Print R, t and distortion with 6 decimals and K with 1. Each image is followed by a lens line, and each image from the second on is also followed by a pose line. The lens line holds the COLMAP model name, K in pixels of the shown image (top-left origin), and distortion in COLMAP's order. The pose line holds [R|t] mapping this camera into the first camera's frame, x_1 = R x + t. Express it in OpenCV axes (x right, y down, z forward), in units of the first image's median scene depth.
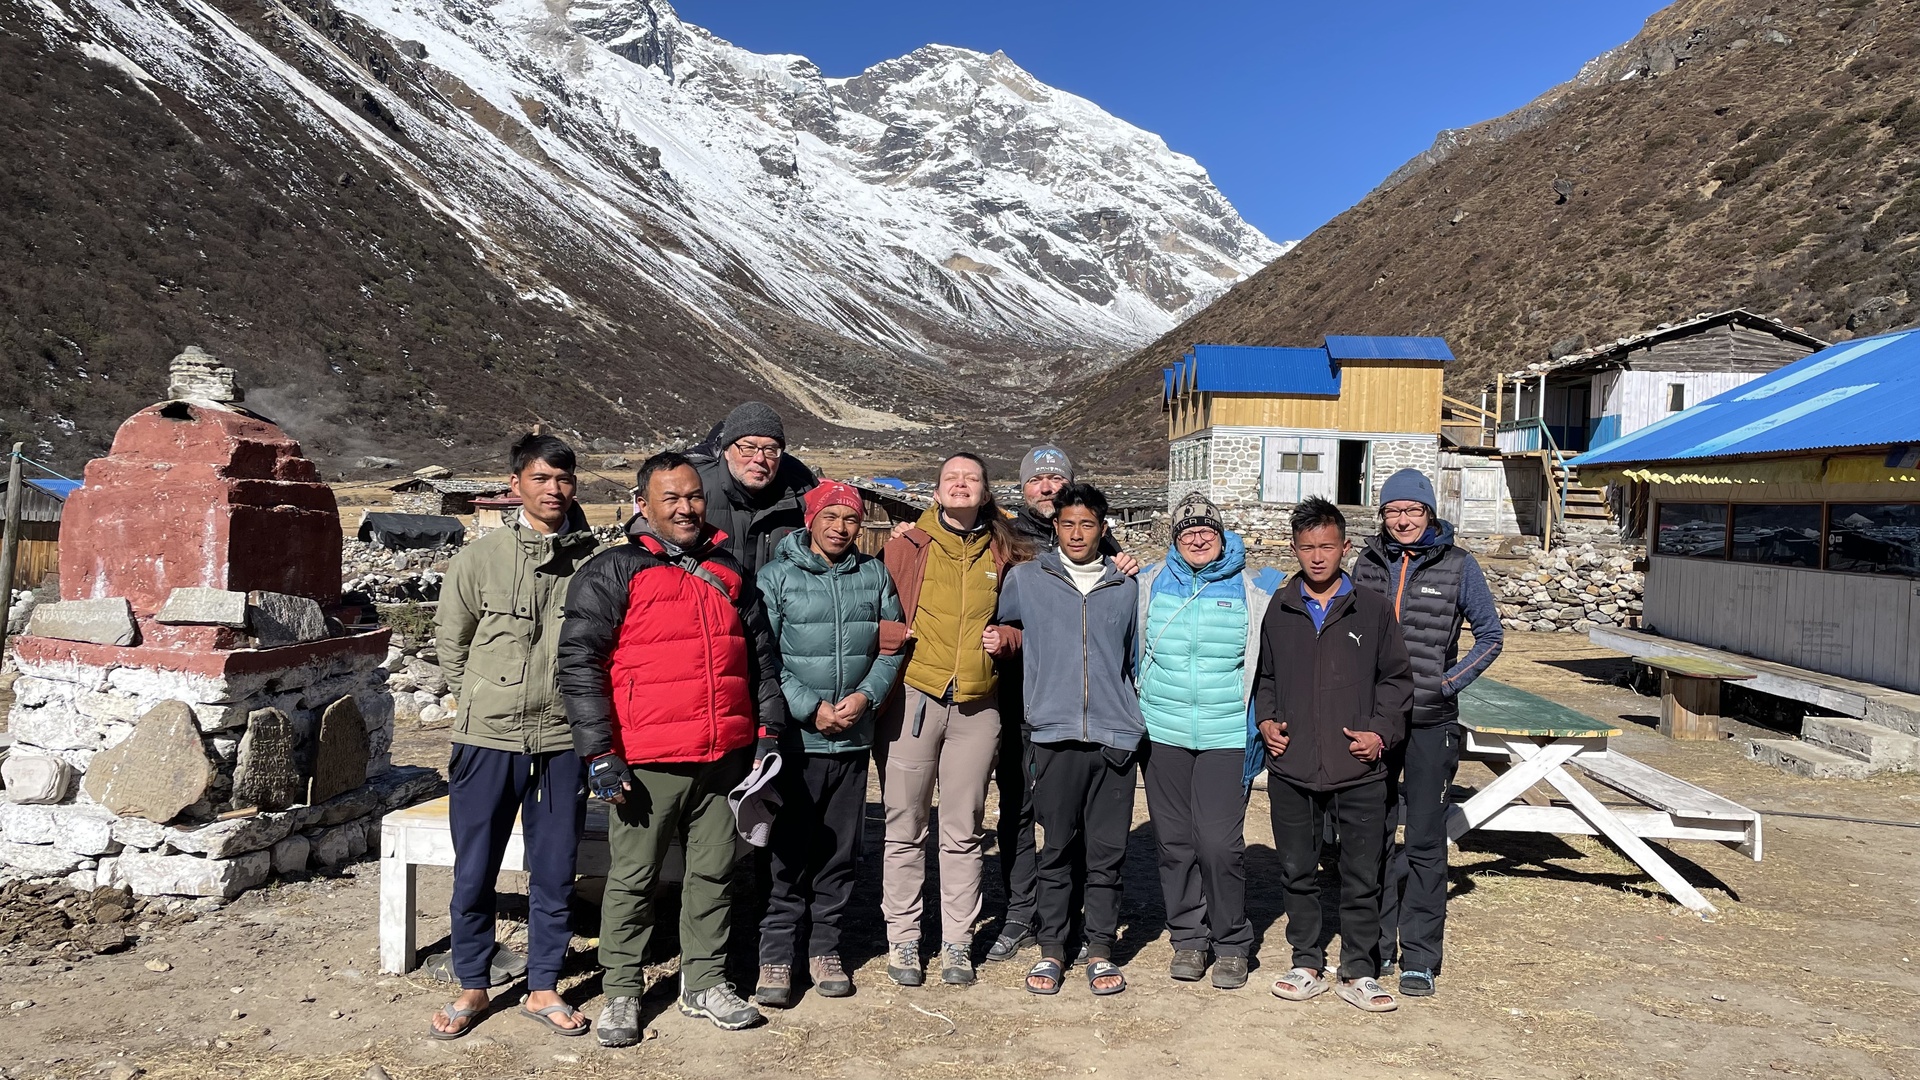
lens RADIAL K [[1451.0, 0, 959.9], [0, 1451.0, 526.0], [0, 0, 1]] dist [0.099317, -0.122447]
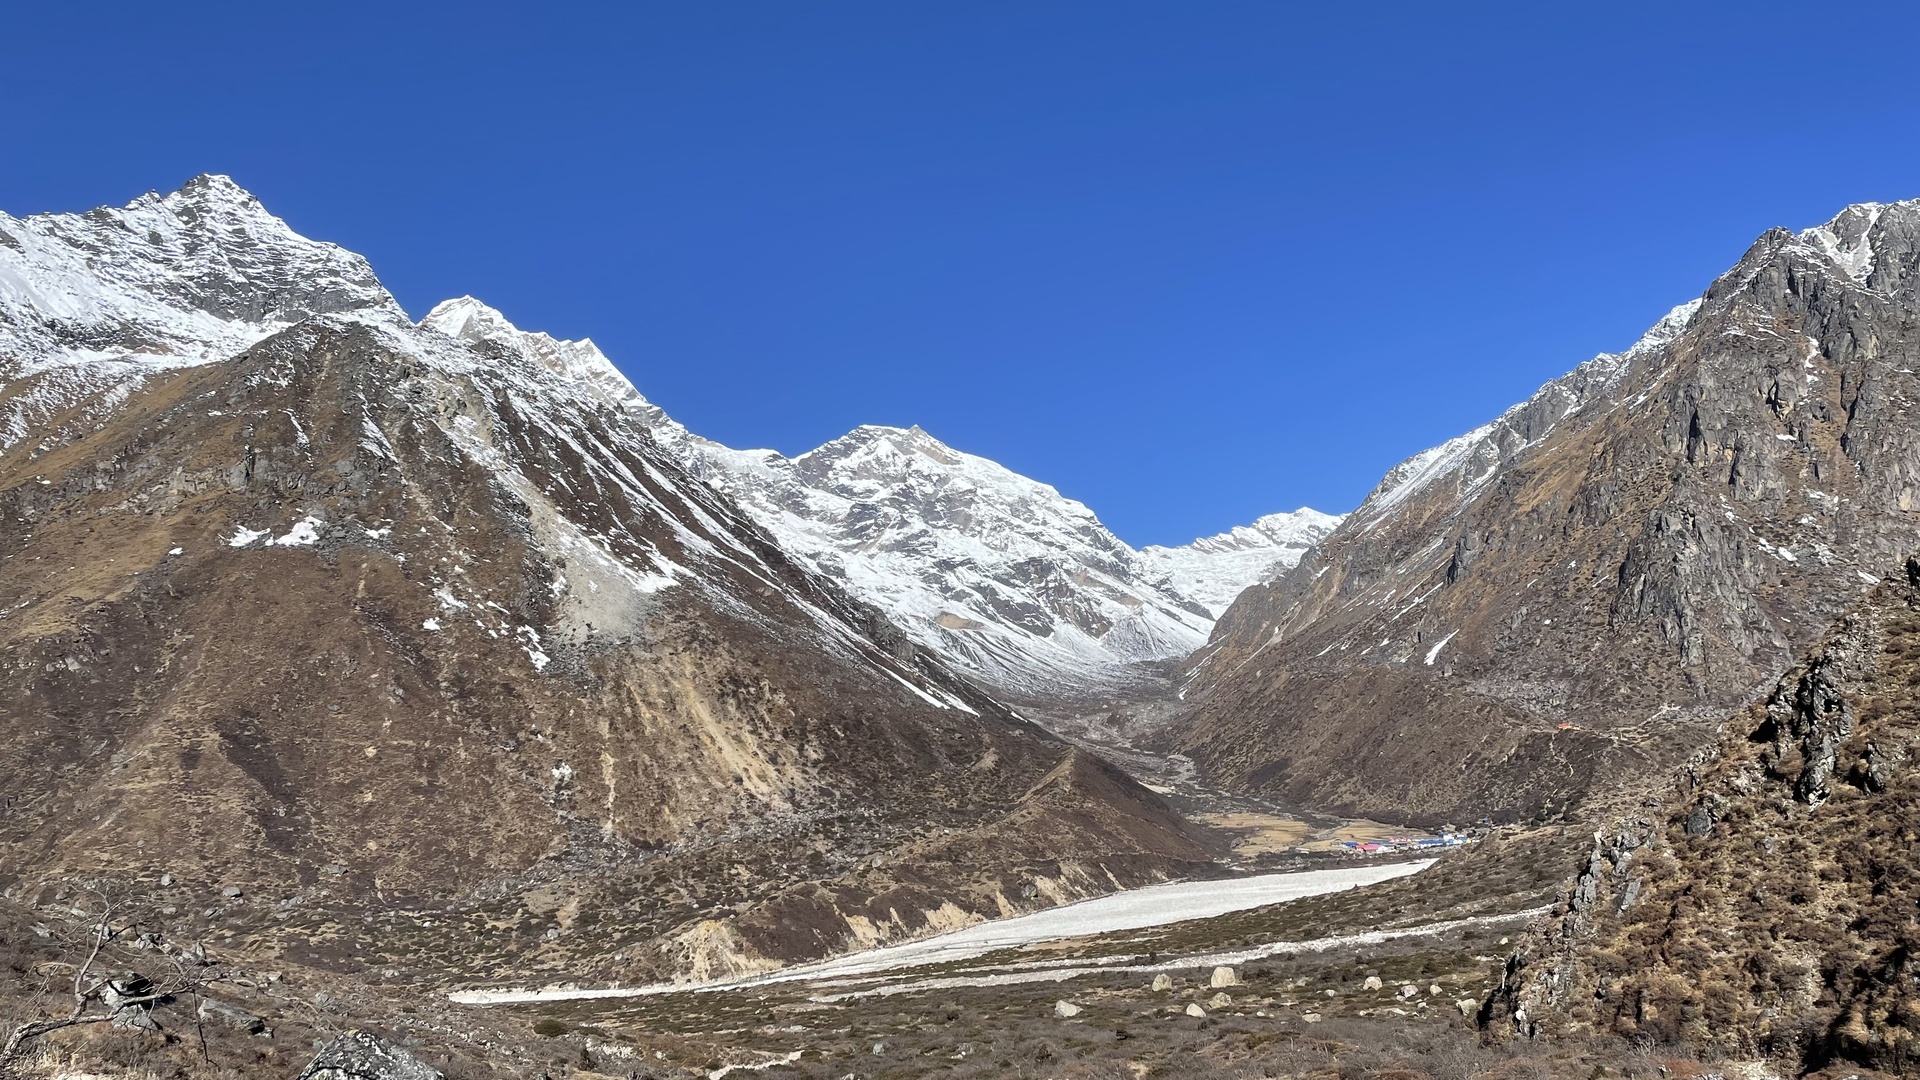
lens RADIAL K [[1451.0, 0, 959.9], [0, 1451.0, 526.0], [0, 0, 1]] dist [0.099317, -0.122447]
pose [[0.991612, -0.064313, 0.112111, -0.092865], [0.084789, 0.978367, -0.188703, -0.010364], [-0.097550, 0.196626, 0.975614, -0.210139]]
